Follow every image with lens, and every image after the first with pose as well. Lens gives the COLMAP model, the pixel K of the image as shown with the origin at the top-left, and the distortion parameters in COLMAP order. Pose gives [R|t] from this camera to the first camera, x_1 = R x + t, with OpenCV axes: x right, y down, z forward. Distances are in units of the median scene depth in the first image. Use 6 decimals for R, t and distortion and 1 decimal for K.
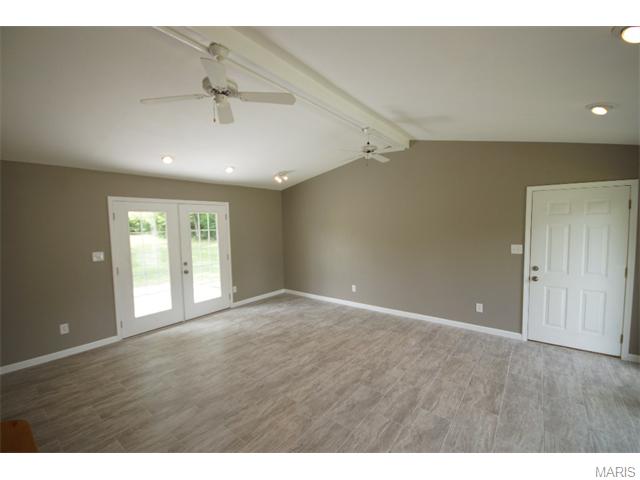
lens RADIAL K [[277.6, 0, 317.2], [0, 277.6, 239.9], [0, 0, 1]] dist [0.001464, -0.008428]
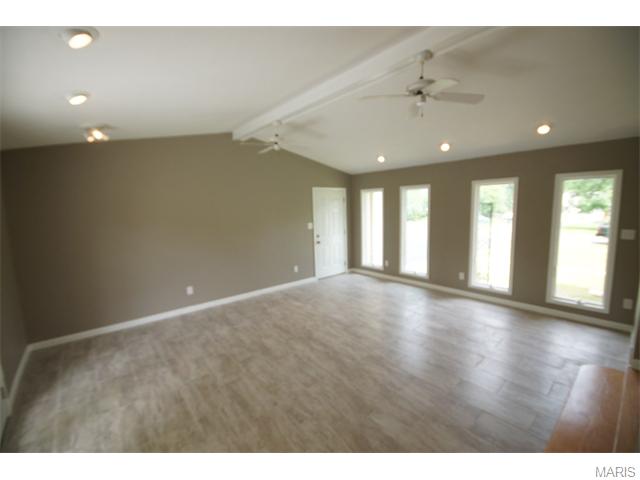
lens RADIAL K [[277.6, 0, 315.4], [0, 277.6, 243.5], [0, 0, 1]] dist [0.001464, -0.008428]
pose [[0.206947, -0.121850, 0.970735, -0.823108], [0.085779, 0.990653, 0.106063, -0.031943], [-0.974585, 0.061319, 0.215465, 0.617788]]
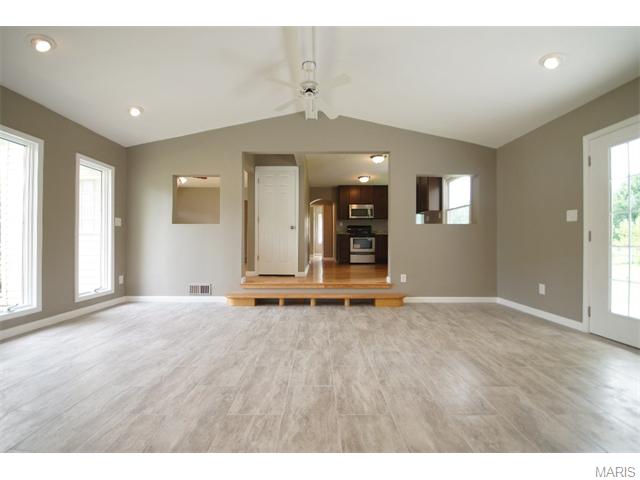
lens RADIAL K [[277.6, 0, 317.2], [0, 277.6, 242.1], [0, 0, 1]] dist [0.001464, -0.008428]
pose [[-0.786477, 0.013447, -0.617473, 0.292487], [-0.029803, 0.997772, 0.059689, 0.108945], [0.616900, 0.065346, -0.784324, 1.156421]]
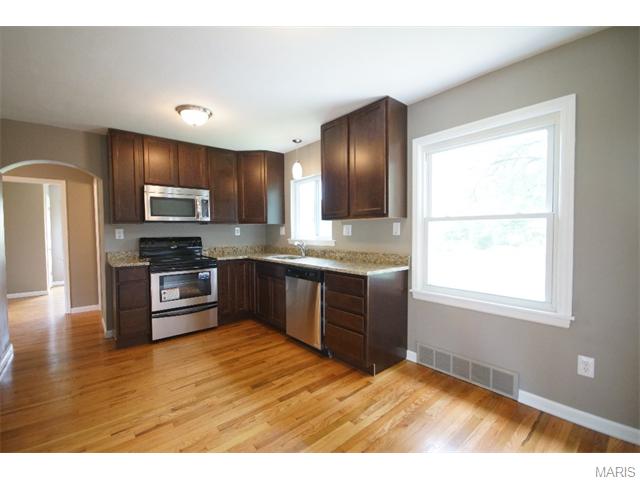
lens RADIAL K [[277.6, 0, 320.5], [0, 277.6, 238.2], [0, 0, 1]] dist [0.001464, -0.008428]
pose [[-0.197687, 0.034295, -0.979665, -0.553119], [-0.055375, 0.997401, 0.046090, 0.028212], [0.978700, 0.063361, -0.195274, 0.256960]]
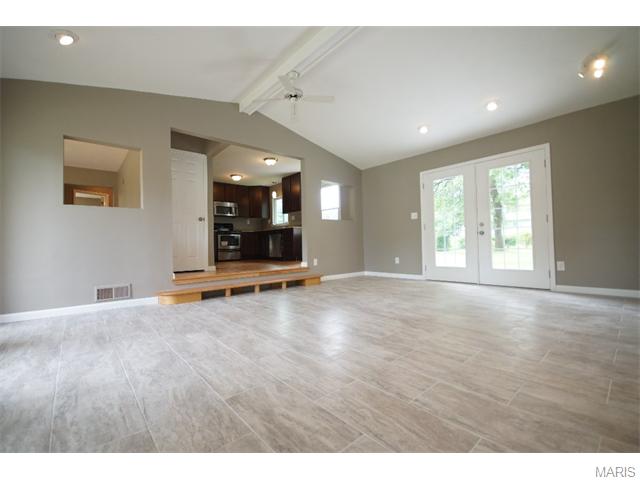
lens RADIAL K [[277.6, 0, 316.6], [0, 277.6, 240.5], [0, 0, 1]] dist [0.001464, -0.008428]
pose [[-0.190034, 0.002975, -0.981773, 0.698390], [-0.038481, 0.999204, 0.010476, 0.187523], [0.981023, 0.039770, -0.189768, 0.767158]]
